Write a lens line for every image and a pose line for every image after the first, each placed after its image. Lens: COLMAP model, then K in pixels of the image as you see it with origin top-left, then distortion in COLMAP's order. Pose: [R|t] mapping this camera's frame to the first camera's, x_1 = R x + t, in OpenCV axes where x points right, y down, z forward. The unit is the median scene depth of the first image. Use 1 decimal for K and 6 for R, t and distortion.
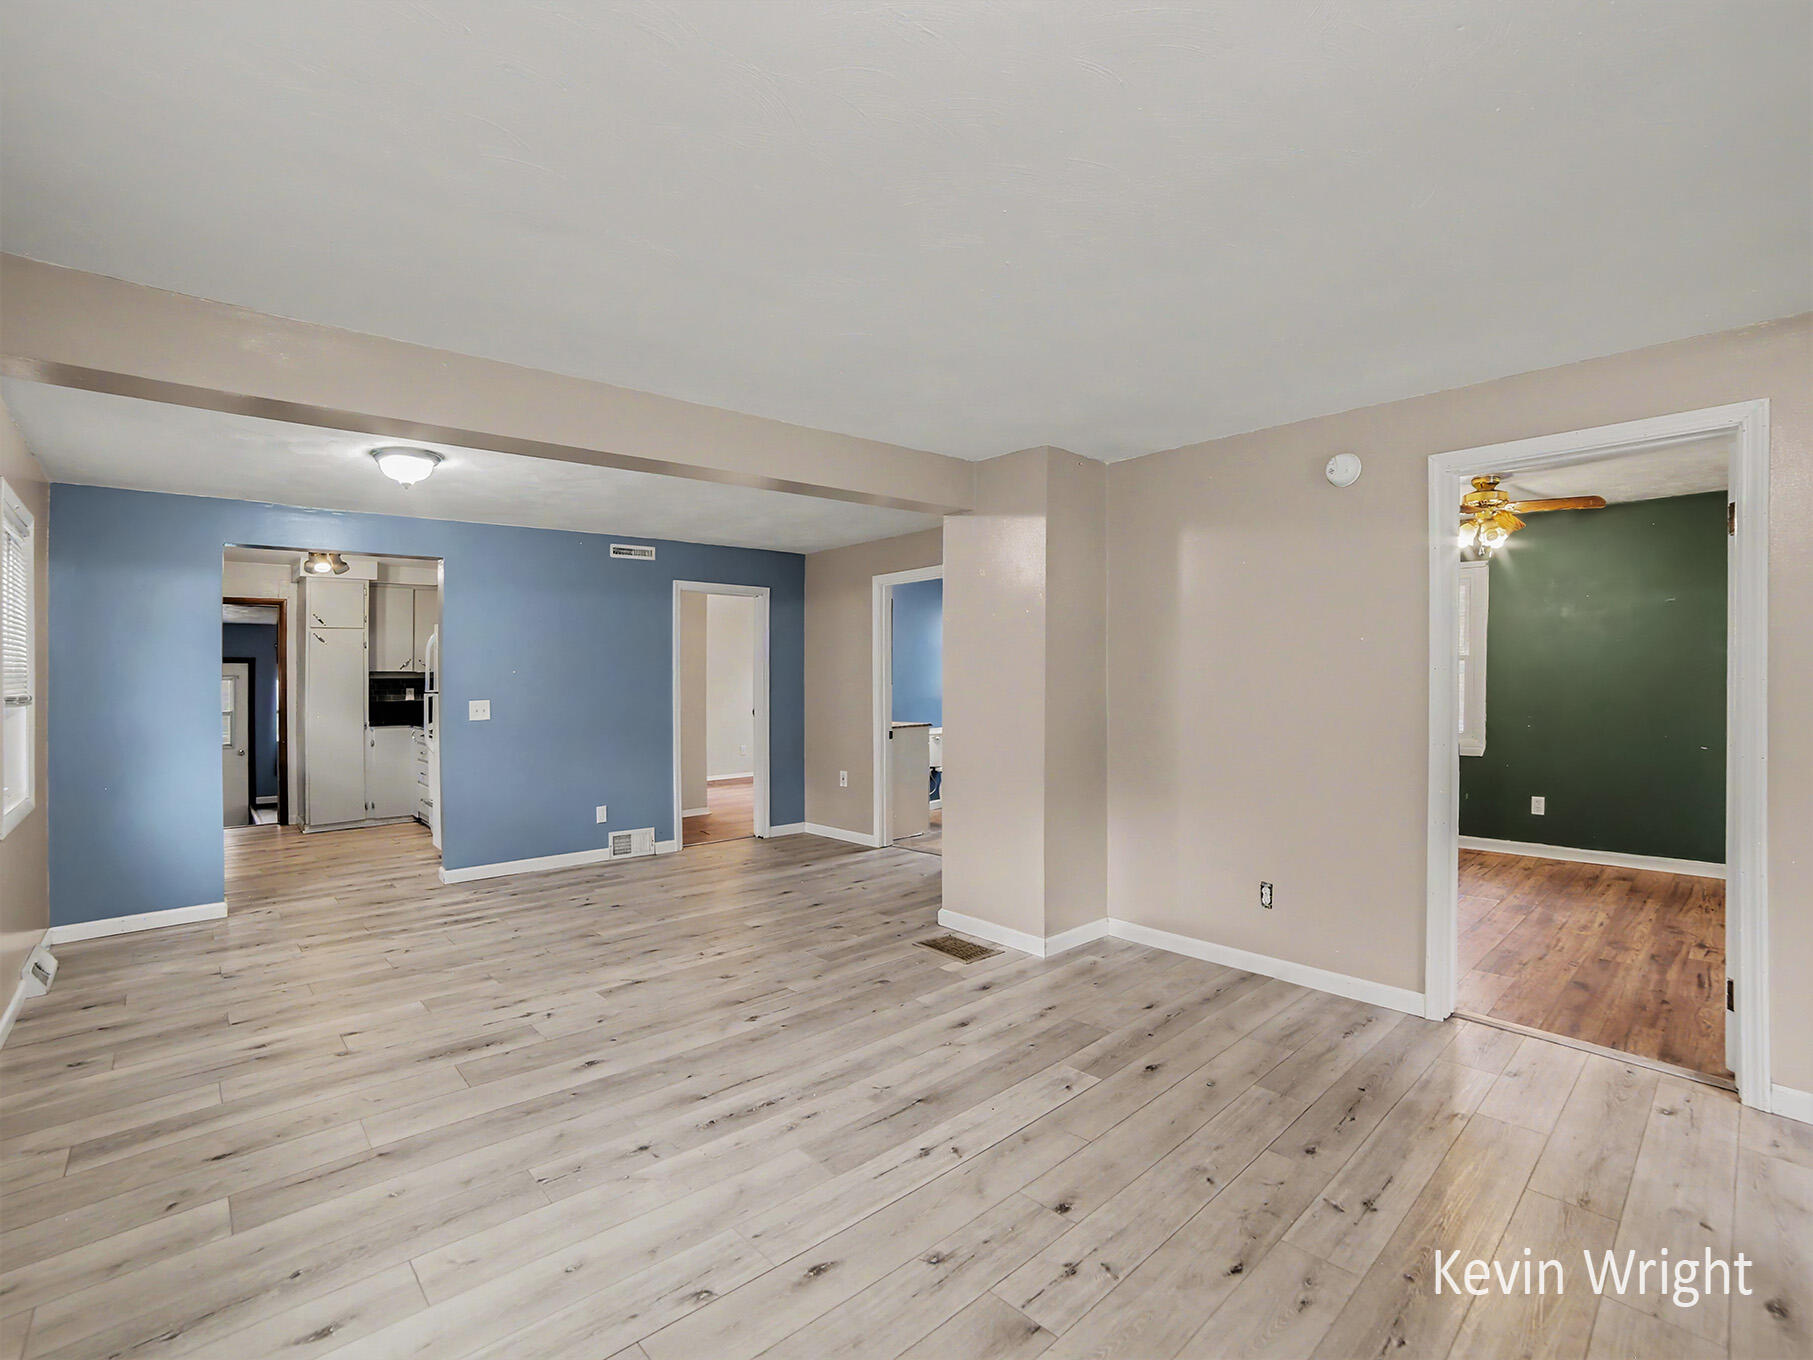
lens RADIAL K [[846.0, 0, 906.5], [0, 846.0, 680.0], [0, 0, 1]] dist [-0.062442, 0.000105]
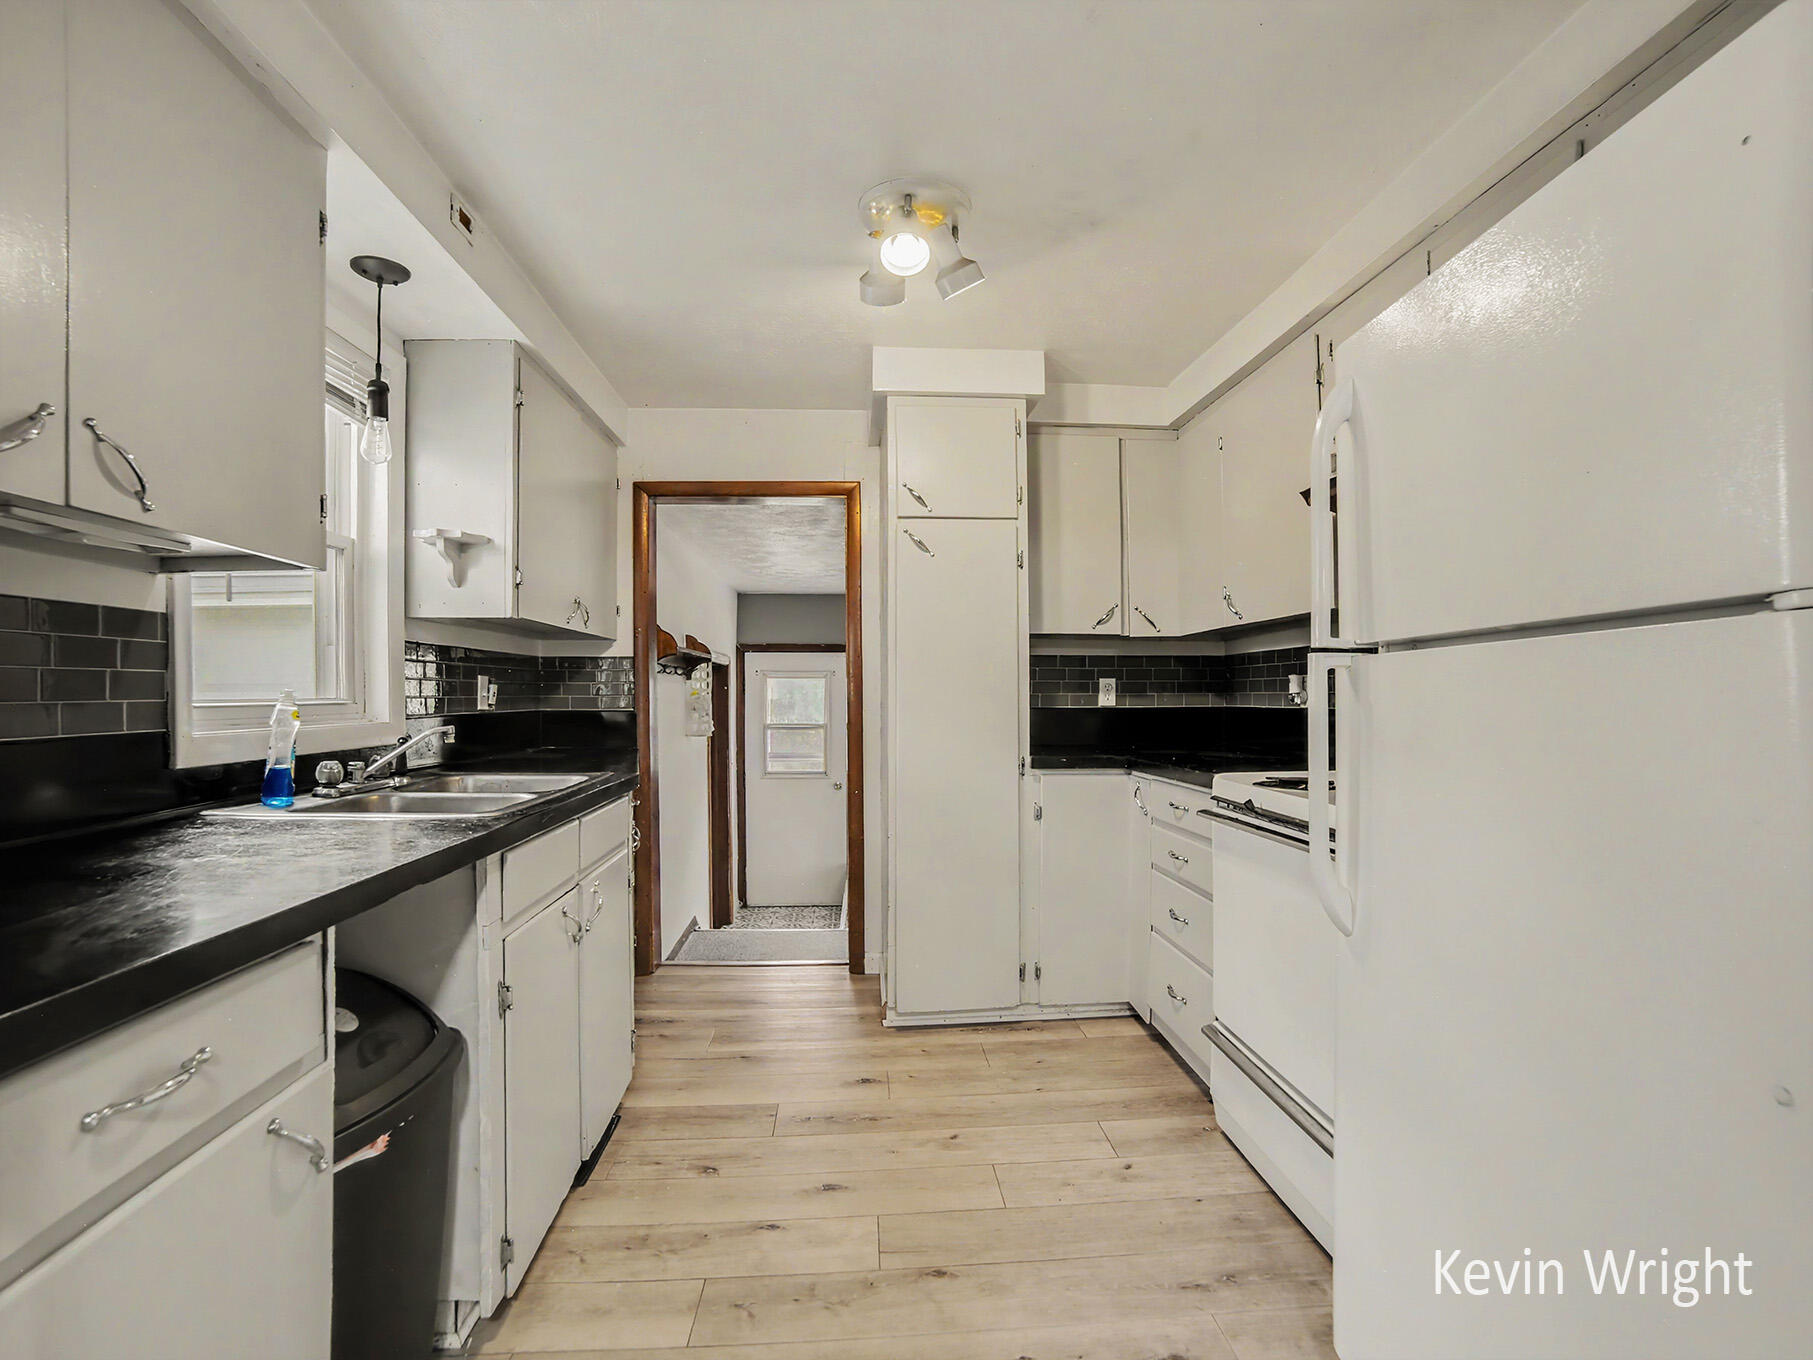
lens RADIAL K [[916.0, 0, 906.5], [0, 916.0, 680.0], [0, 0, 1]] dist [0.000375, 0.000099]
pose [[0.781643, -0.010585, -0.623636, -0.409192], [-0.000025, 0.999855, -0.017001, 0.020917], [0.623726, 0.013304, 0.781530, 0.597290]]
